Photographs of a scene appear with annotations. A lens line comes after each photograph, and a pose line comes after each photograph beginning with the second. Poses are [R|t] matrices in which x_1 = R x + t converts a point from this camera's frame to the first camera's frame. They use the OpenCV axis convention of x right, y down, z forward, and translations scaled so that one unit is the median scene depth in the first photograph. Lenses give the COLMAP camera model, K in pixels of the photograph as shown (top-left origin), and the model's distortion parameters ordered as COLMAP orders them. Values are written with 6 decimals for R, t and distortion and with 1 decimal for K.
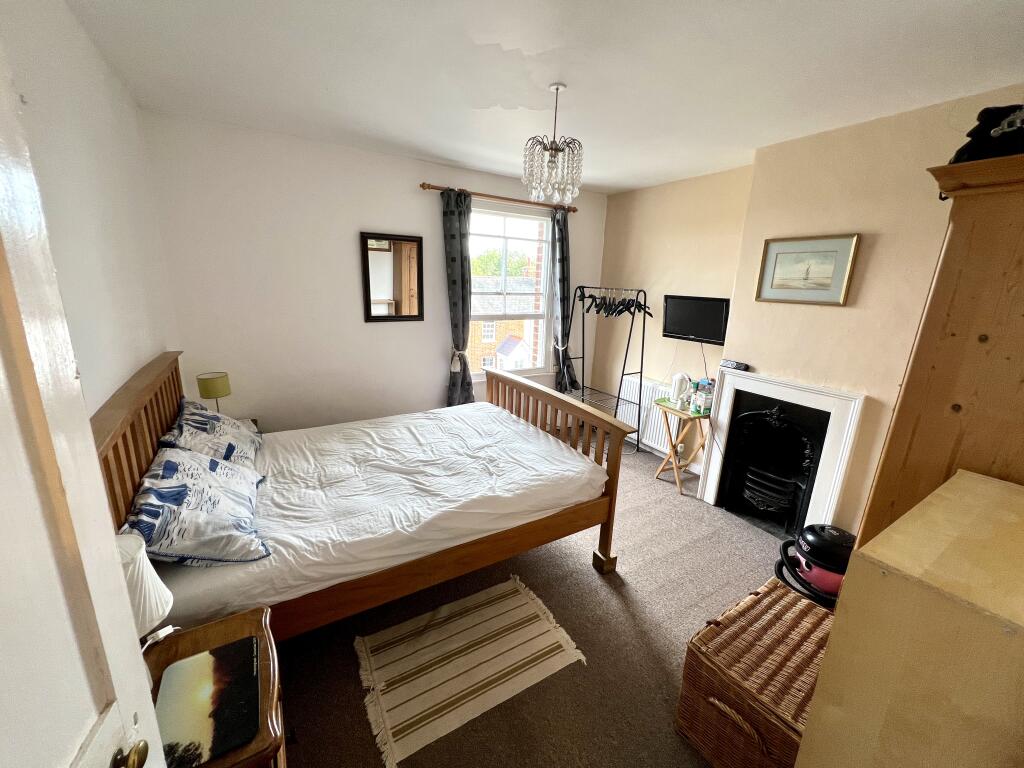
lens RADIAL K [[413.1, 0, 512.0], [0, 413.1, 384.0], [0, 0, 1]] dist [-0.001829, -0.000099]
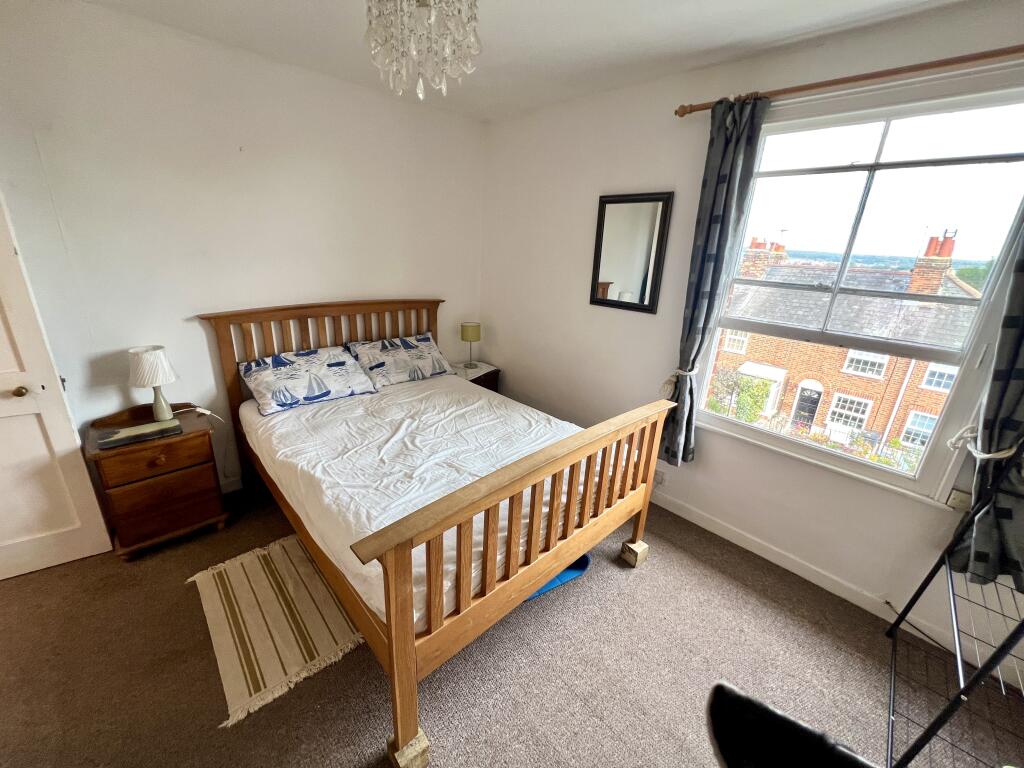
lens RADIAL K [[408.0, 0, 512.0], [0, 408.0, 384.0], [0, 0, 1]] dist [0.001026, 0.000024]
pose [[0.210578, 0.293462, -0.932490, 0.512431], [-0.281554, 0.931666, 0.229621, -0.160700], [0.936154, 0.214193, 0.278814, 0.720744]]
